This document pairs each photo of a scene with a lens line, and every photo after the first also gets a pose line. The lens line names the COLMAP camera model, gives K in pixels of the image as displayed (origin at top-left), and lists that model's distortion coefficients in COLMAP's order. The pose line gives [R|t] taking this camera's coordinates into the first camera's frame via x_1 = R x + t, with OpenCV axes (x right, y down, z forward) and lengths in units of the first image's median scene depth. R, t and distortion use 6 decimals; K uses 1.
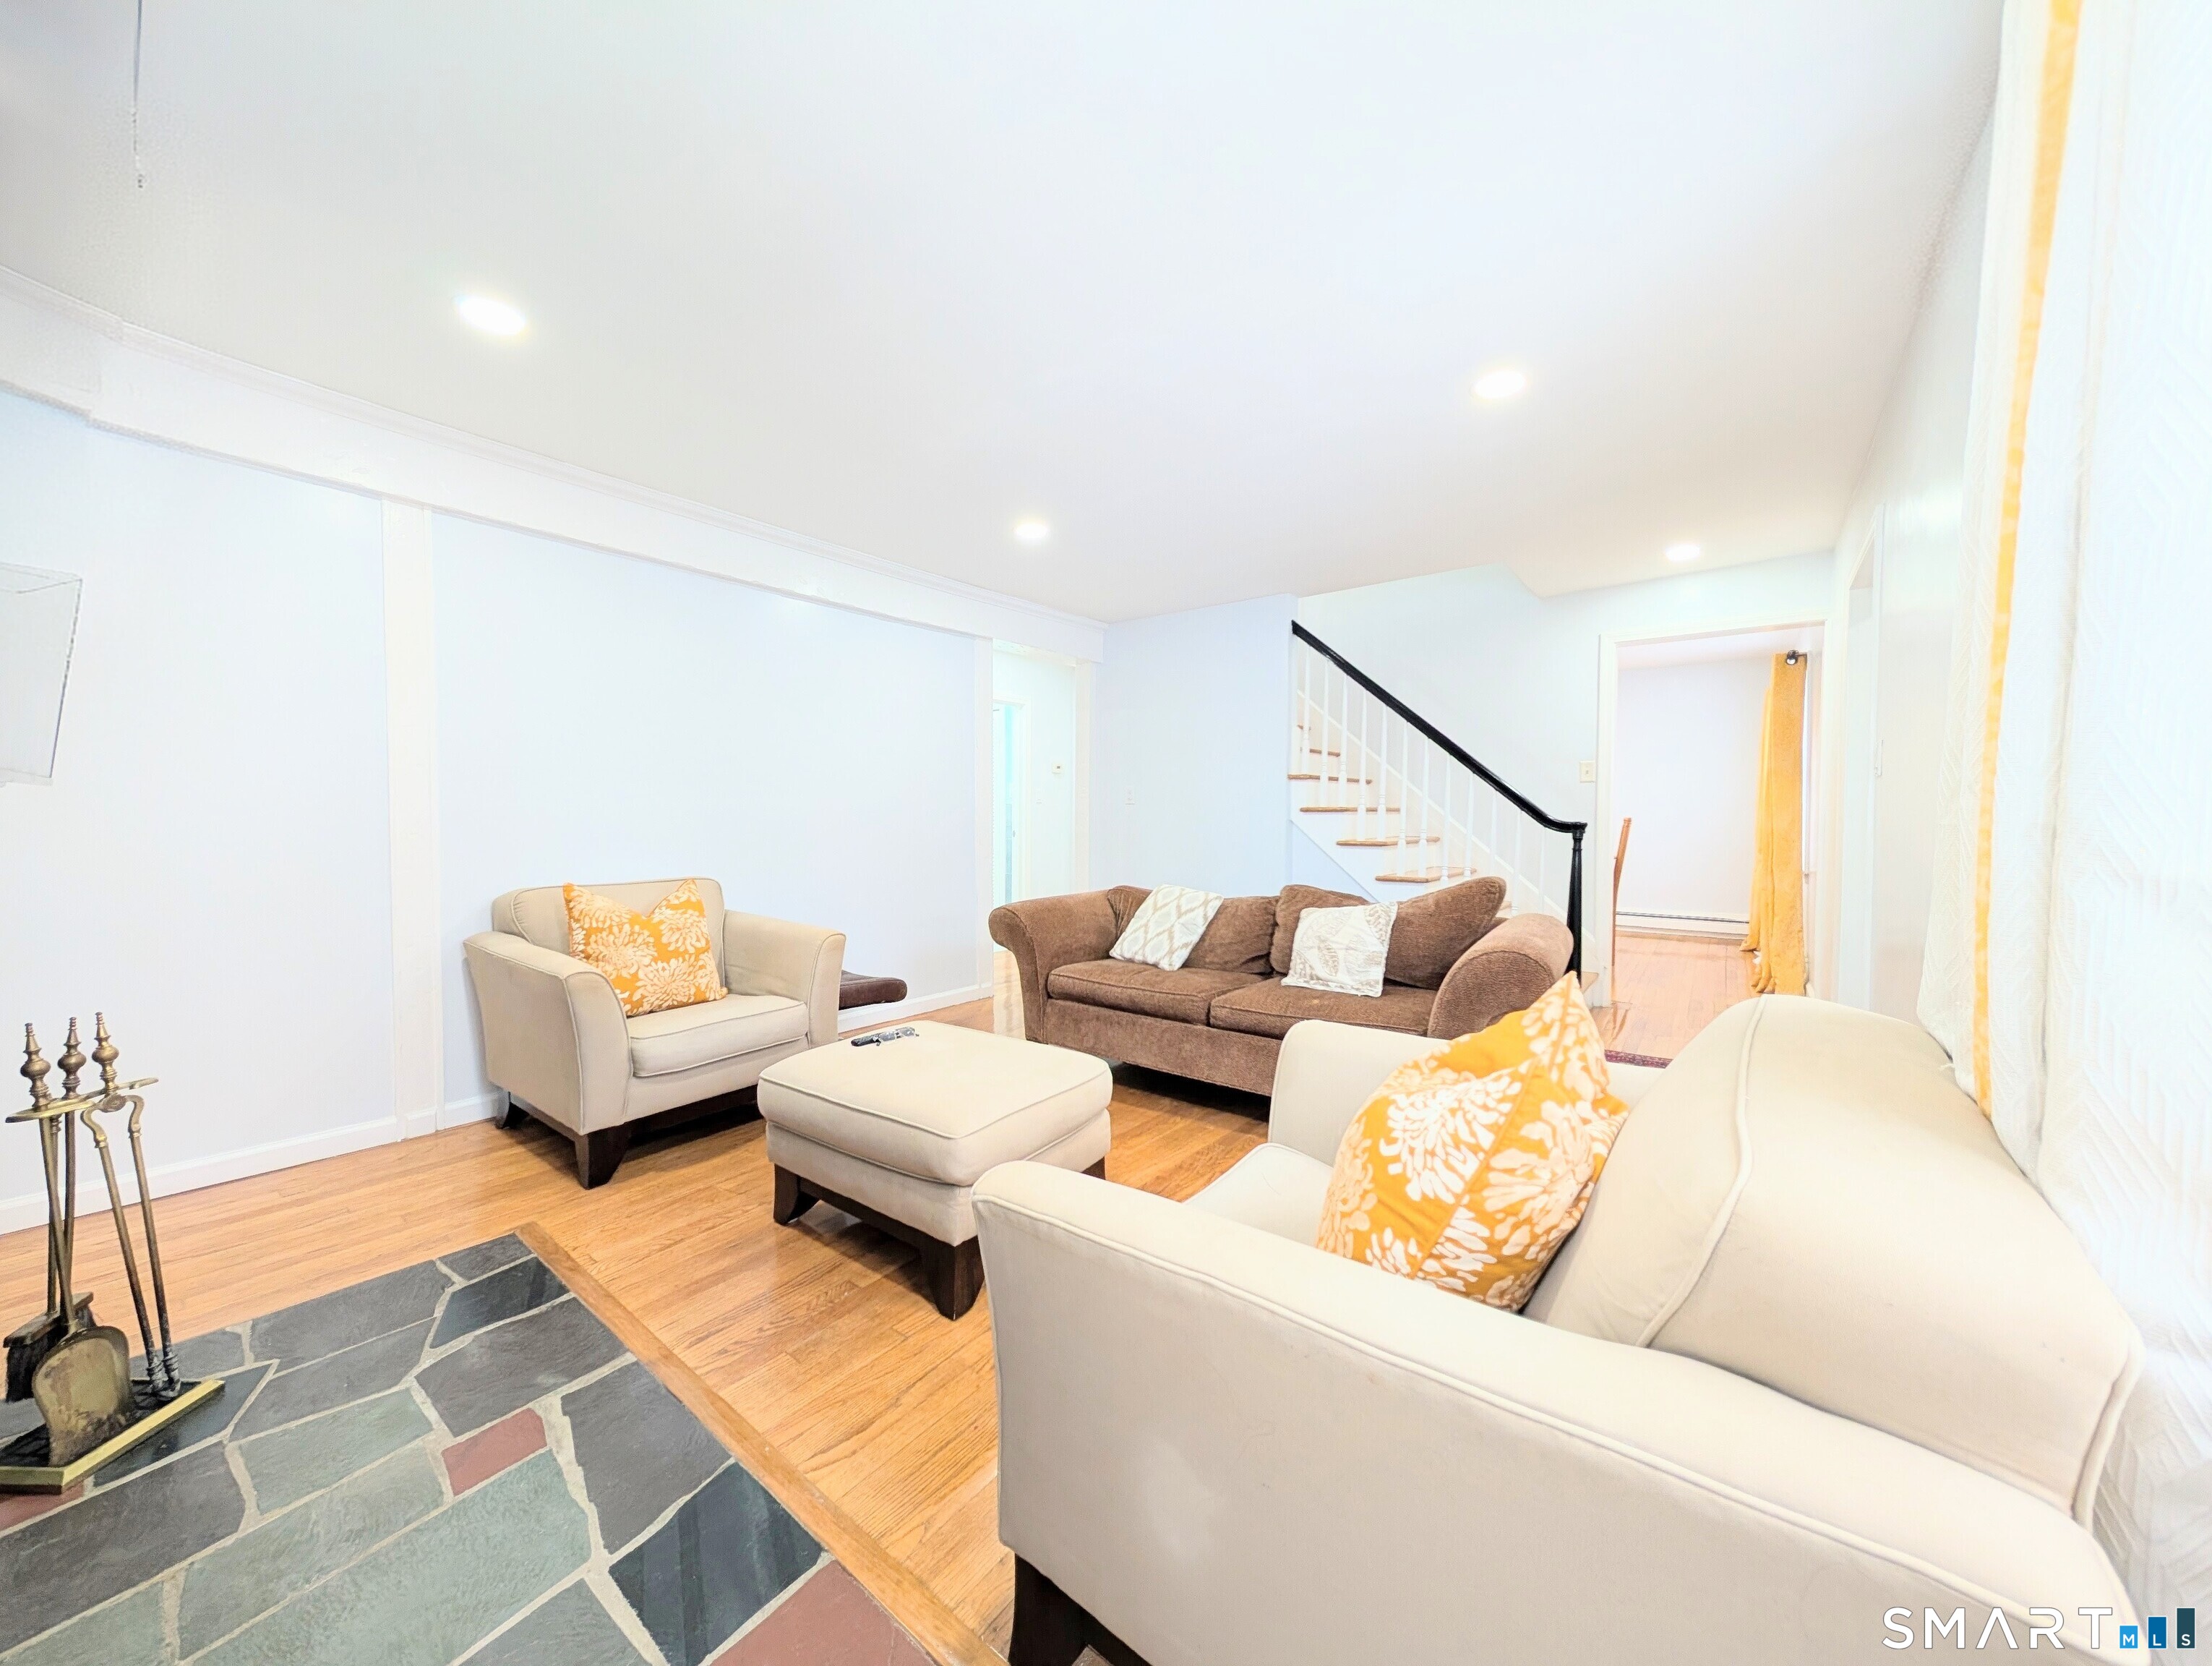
lens RADIAL K [[795.8, 0, 1103.3], [0, 795.8, 832.5], [0, 0, 1]] dist [-0.001805, 0.000736]
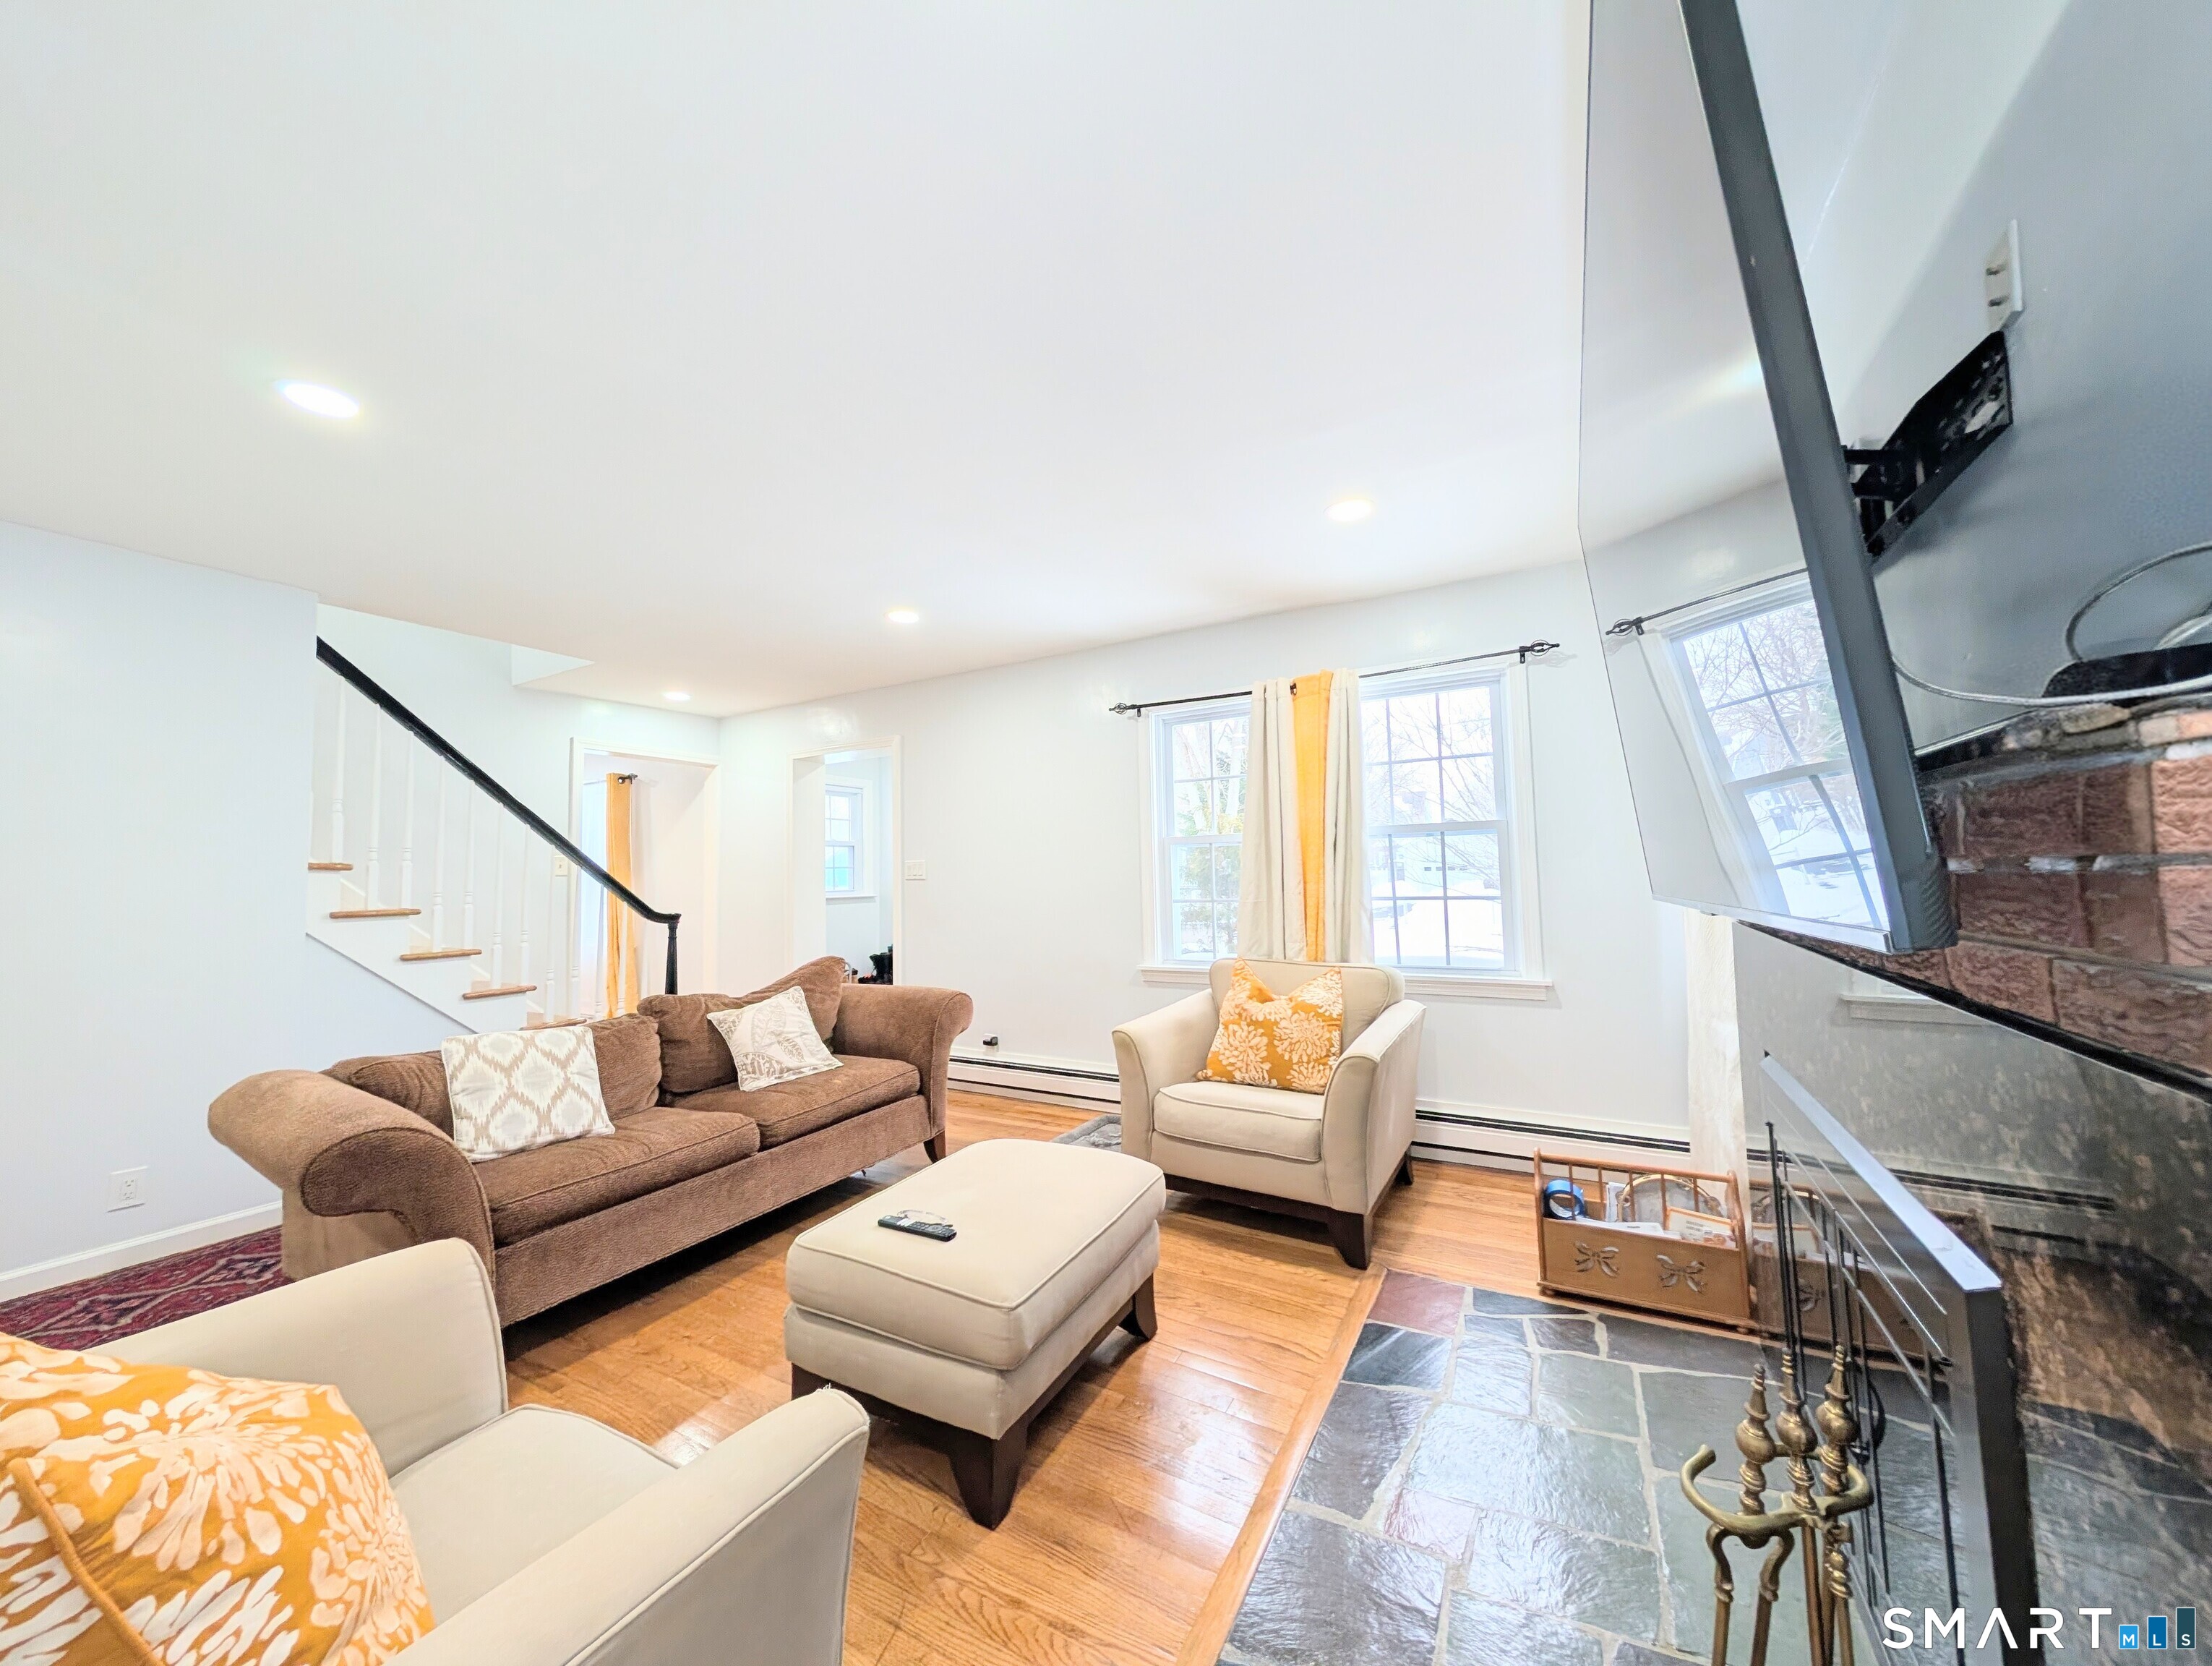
lens RADIAL K [[795.8, 0, 1103.4], [0, 795.8, 819.9], [0, 0, 1]] dist [-0.001805, 0.000736]
pose [[-0.127235, 0.072021, 0.989254, -0.715178], [0.047206, 0.996670, -0.066490, -0.047721], [-0.990749, 0.038239, -0.130211, 0.600247]]
